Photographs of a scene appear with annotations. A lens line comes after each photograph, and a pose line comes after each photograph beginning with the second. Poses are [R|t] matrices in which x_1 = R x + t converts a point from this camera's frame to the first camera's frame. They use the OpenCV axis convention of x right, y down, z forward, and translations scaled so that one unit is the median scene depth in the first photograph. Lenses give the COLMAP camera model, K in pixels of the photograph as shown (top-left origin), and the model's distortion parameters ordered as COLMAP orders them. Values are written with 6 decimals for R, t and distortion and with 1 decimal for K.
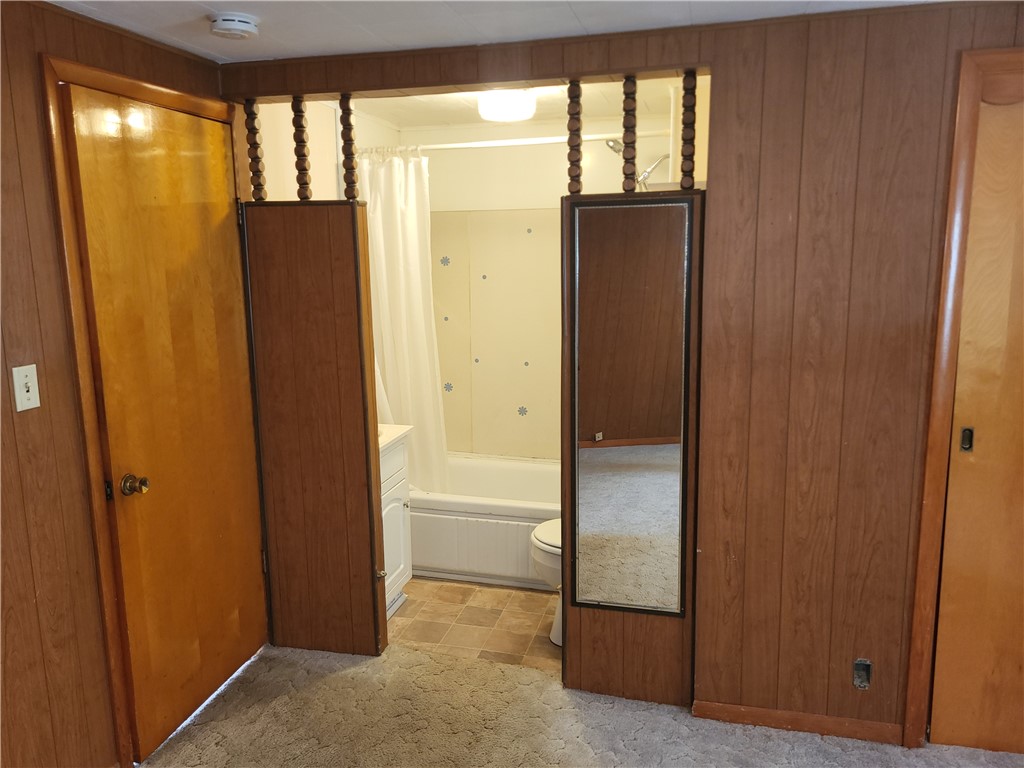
lens RADIAL K [[778.3, 0, 507.5], [0, 778.3, 385.4], [0, 0, 1]] dist [0.049429, -0.046499]
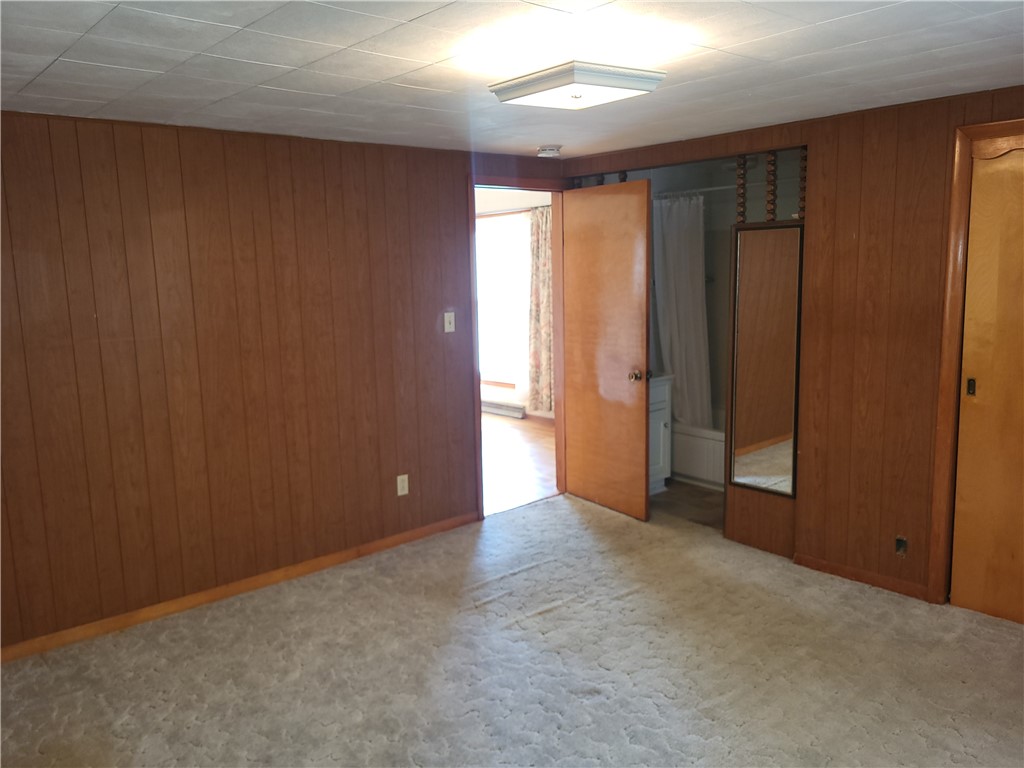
lens RADIAL K [[778.3, 0, 512.3], [0, 778.3, 381.3], [0, 0, 1]] dist [0.049429, -0.046499]
pose [[0.834664, 0.075523, -0.545557, 0.646028], [-0.083620, 0.996447, 0.010008, 0.111312], [0.544374, 0.037266, 0.838014, -0.646321]]
